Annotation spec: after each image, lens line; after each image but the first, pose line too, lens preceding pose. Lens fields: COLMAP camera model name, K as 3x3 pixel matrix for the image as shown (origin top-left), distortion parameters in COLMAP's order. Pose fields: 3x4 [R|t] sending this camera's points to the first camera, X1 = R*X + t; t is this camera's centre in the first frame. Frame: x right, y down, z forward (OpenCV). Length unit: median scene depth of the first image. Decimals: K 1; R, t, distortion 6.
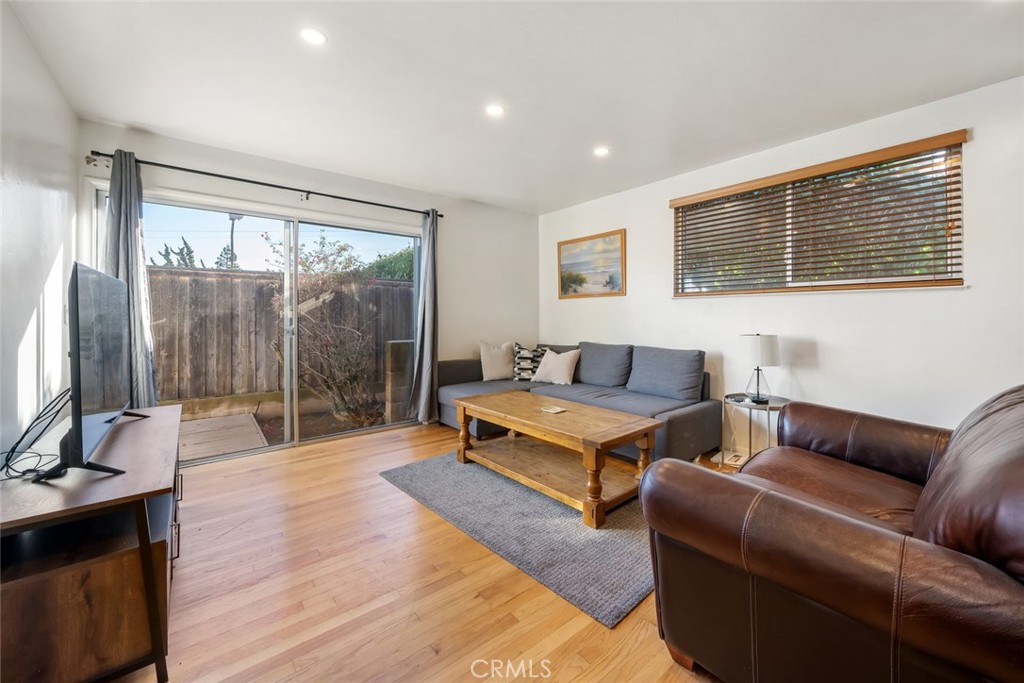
lens RADIAL K [[403.5, 0, 508.8], [0, 403.5, 317.2], [0, 0, 1]] dist [-0.000488, 0.000007]
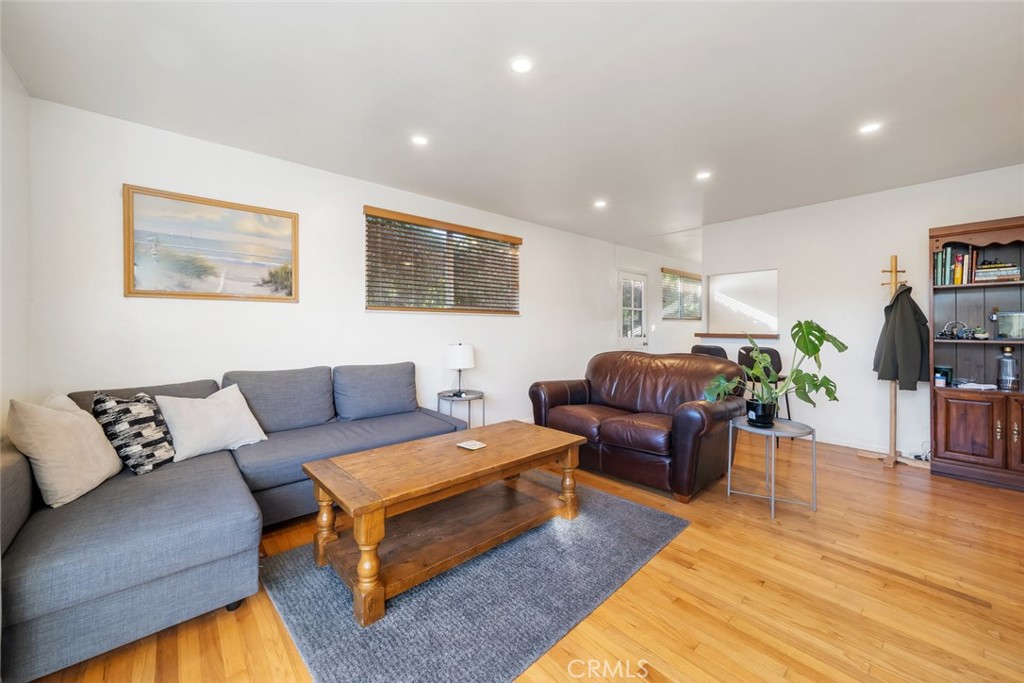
lens RADIAL K [[403.5, 0, 510.6], [0, 403.5, 331.2], [0, 0, 1]] dist [-0.000488, 0.000007]
pose [[-0.076247, 0.000006, 0.997089, -0.487138], [0.006205, 0.999981, 0.000469, 0.001312], [-0.997070, 0.006222, -0.076246, 0.654622]]
